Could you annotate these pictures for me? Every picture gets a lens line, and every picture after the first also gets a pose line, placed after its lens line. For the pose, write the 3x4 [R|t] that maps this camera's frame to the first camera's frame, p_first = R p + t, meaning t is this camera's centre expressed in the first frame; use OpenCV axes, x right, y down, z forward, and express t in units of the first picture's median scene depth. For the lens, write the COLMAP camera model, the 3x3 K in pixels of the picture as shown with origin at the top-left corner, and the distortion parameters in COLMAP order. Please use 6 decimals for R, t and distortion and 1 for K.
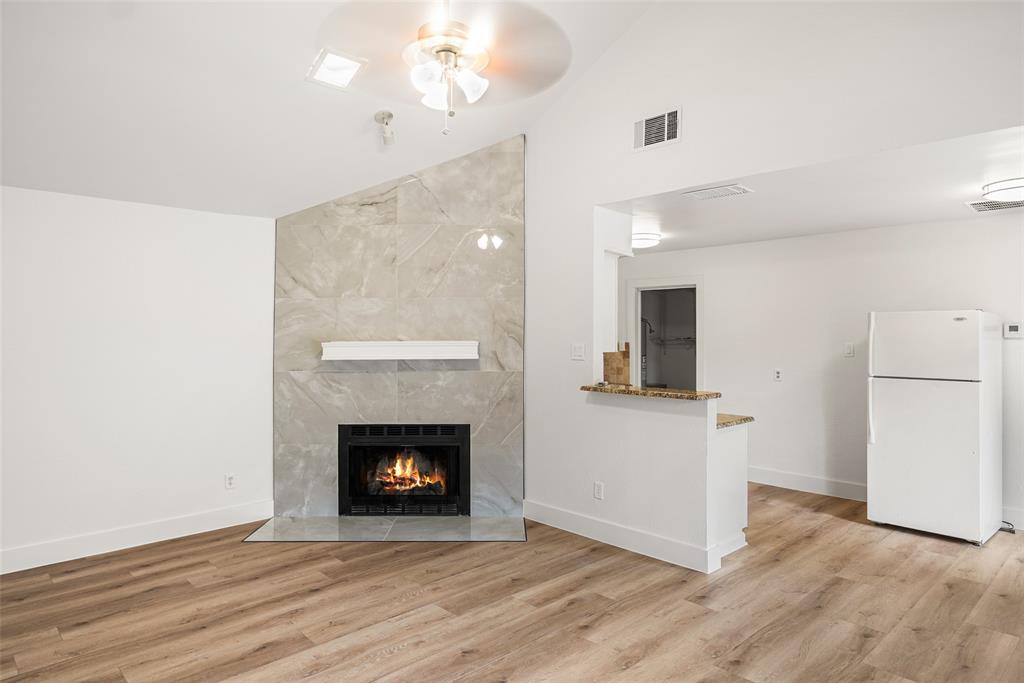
lens RADIAL K [[625.5, 0, 497.8], [0, 625.5, 330.6], [0, 0, 1]] dist [0.000487, 0.000757]
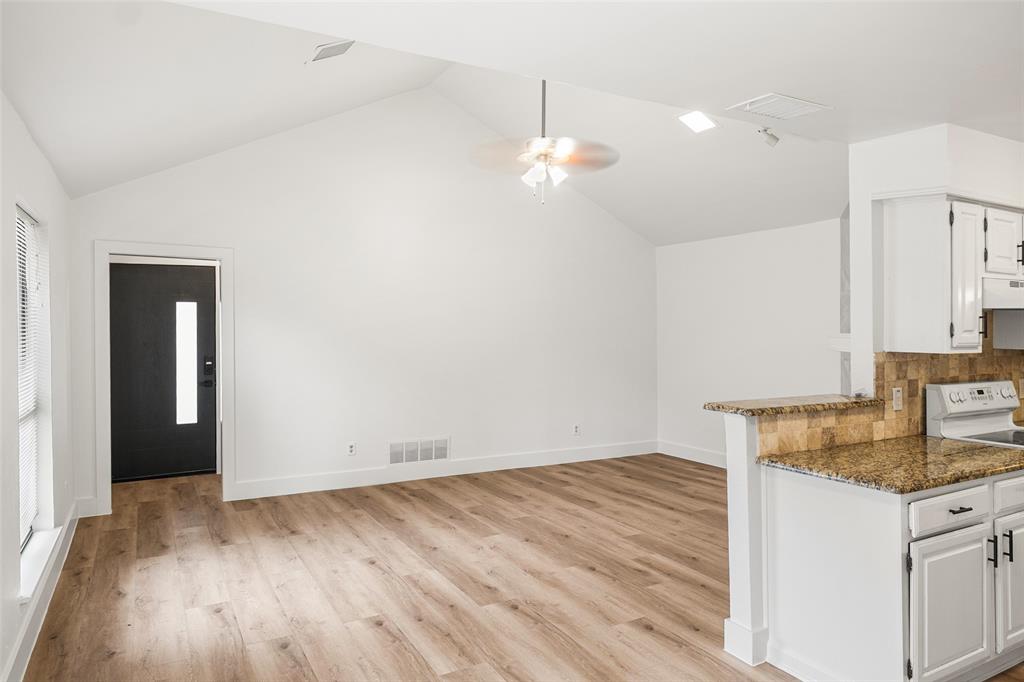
lens RADIAL K [[655.3, 0, 502.3], [0, 655.3, 319.9], [0, 0, 1]] dist [-0.005433, 0.004301]
pose [[-0.244831, -0.009822, -0.969516, 1.040300], [0.003434, 0.999934, -0.010997, 0.008409], [0.969560, -0.006022, -0.244781, 0.849479]]
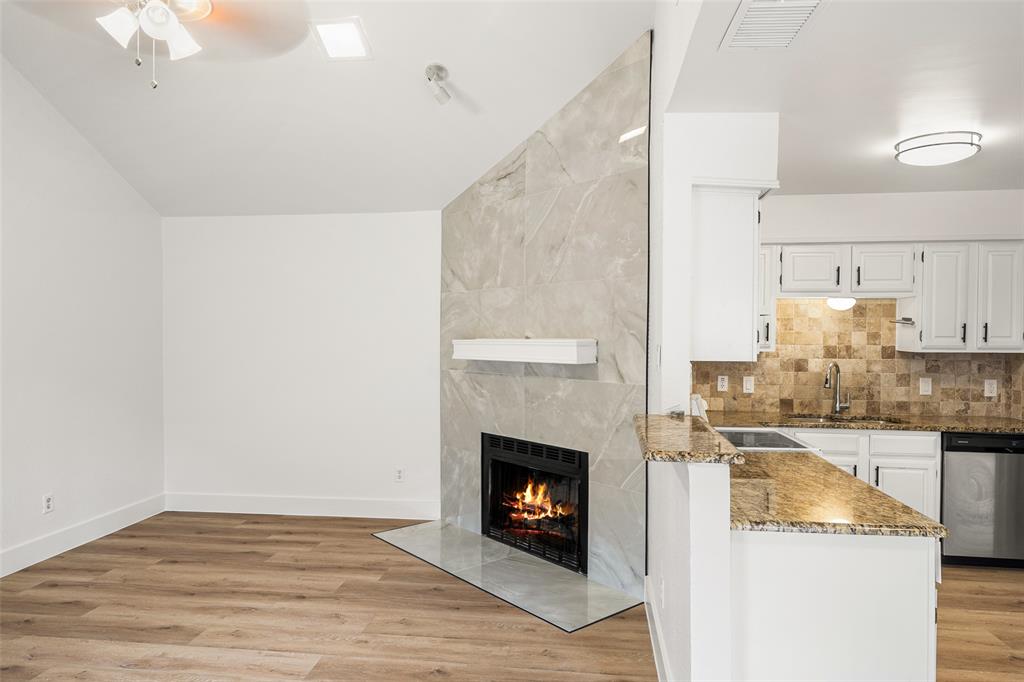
lens RADIAL K [[655.3, 0, 509.1], [0, 655.3, 341.2], [0, 0, 1]] dist [-0.005433, 0.004301]
pose [[0.642781, 0.011349, -0.765966, 0.573604], [-0.000076, 0.999891, 0.014752, 0.008452], [0.766050, -0.009424, 0.642712, 0.516523]]
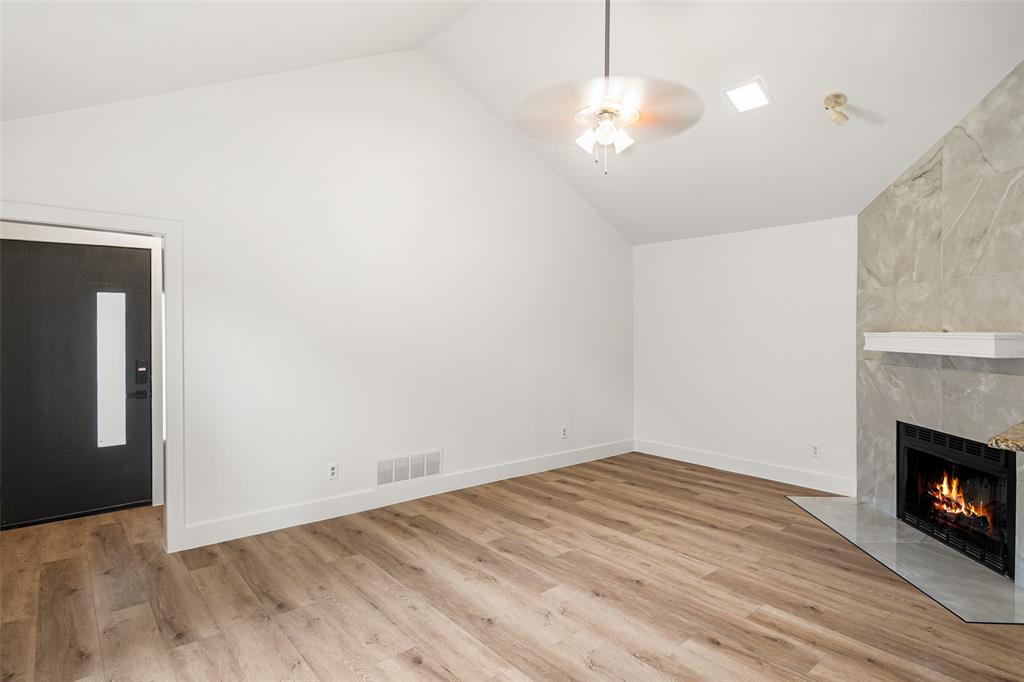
lens RADIAL K [[547.7, 0, 505.0], [0, 547.7, 324.0], [0, 0, 1]] dist [-0.008192, 0.000805]
pose [[-0.058317, -0.002772, -0.998294, 0.708503], [0.000525, 0.999996, -0.002807, 0.008954], [0.998298, -0.000688, -0.058316, 0.550958]]
